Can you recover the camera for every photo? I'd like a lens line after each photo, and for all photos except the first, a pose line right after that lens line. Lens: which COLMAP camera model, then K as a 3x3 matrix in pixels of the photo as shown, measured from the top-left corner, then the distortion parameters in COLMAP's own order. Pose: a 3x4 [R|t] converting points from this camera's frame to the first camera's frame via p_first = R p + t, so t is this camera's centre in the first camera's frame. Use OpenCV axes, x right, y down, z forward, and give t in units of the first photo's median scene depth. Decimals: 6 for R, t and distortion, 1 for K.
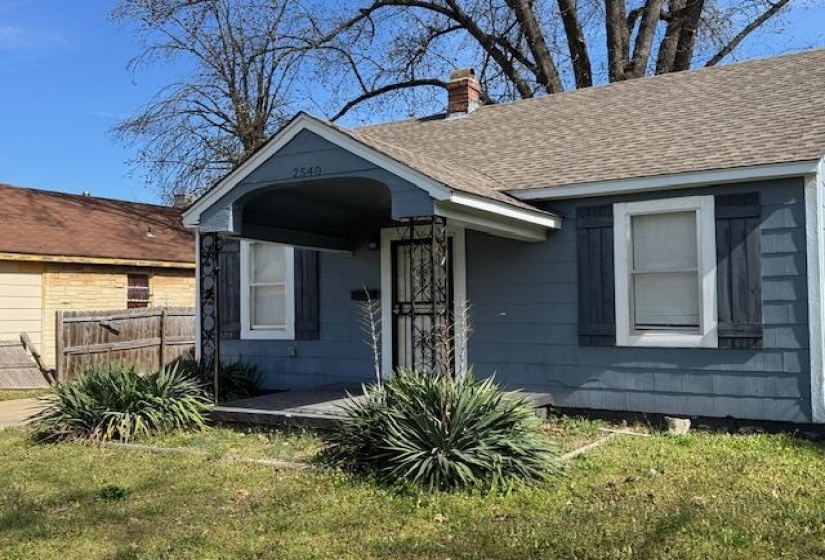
lens RADIAL K [[809.1, 0, 414.0], [0, 809.1, 292.0], [0, 0, 1]] dist [0.002648, -0.001786]
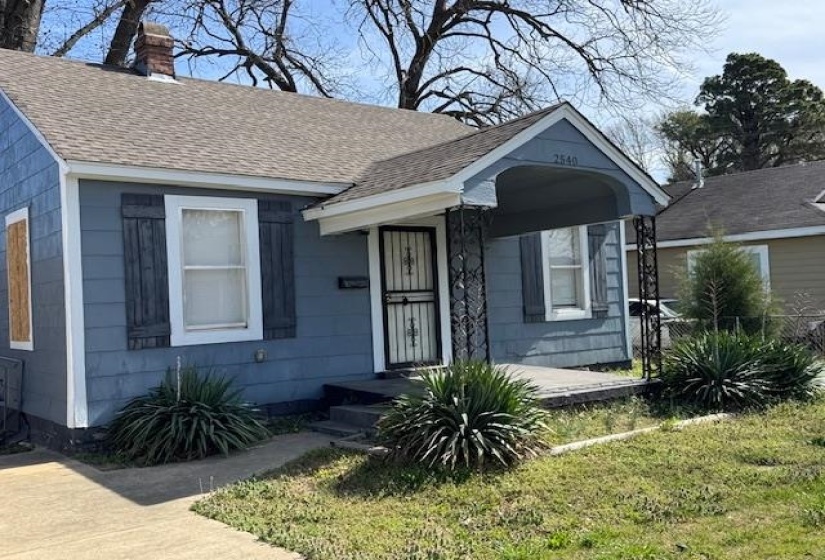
lens RADIAL K [[809.1, 0, 414.0], [0, 809.1, 292.0], [0, 0, 1]] dist [0.002648, -0.001786]
pose [[0.306931, 0.000049, 0.951732, -1.151423], [0.005181, 0.999985, -0.001722, 0.019631], [-0.951718, 0.005459, 0.306926, 0.831974]]
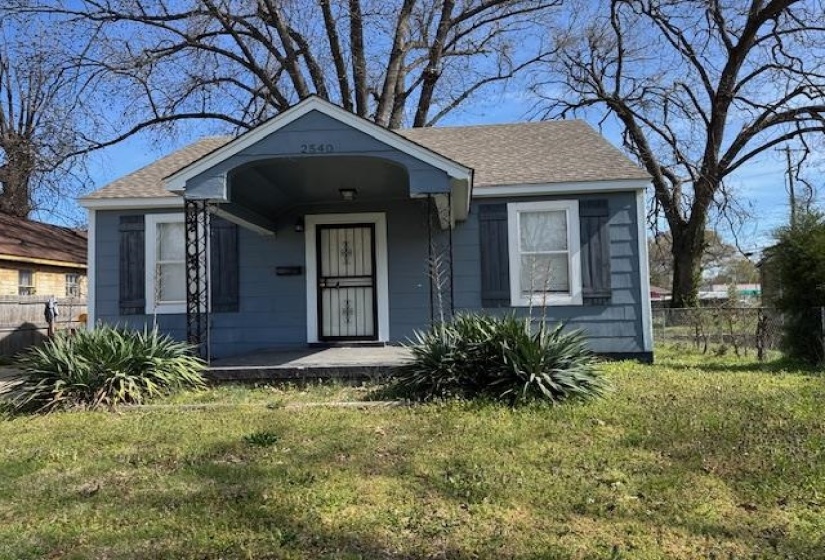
lens RADIAL K [[586.3, 0, 479.3], [0, 586.3, 279.8], [0, 0, 1]] dist [0.020177, -0.003427]
pose [[0.877755, 0.007934, 0.479044, -0.285038], [0.003470, 0.999731, -0.022917, 0.046229], [-0.479097, 0.021778, 0.877492, 0.161765]]
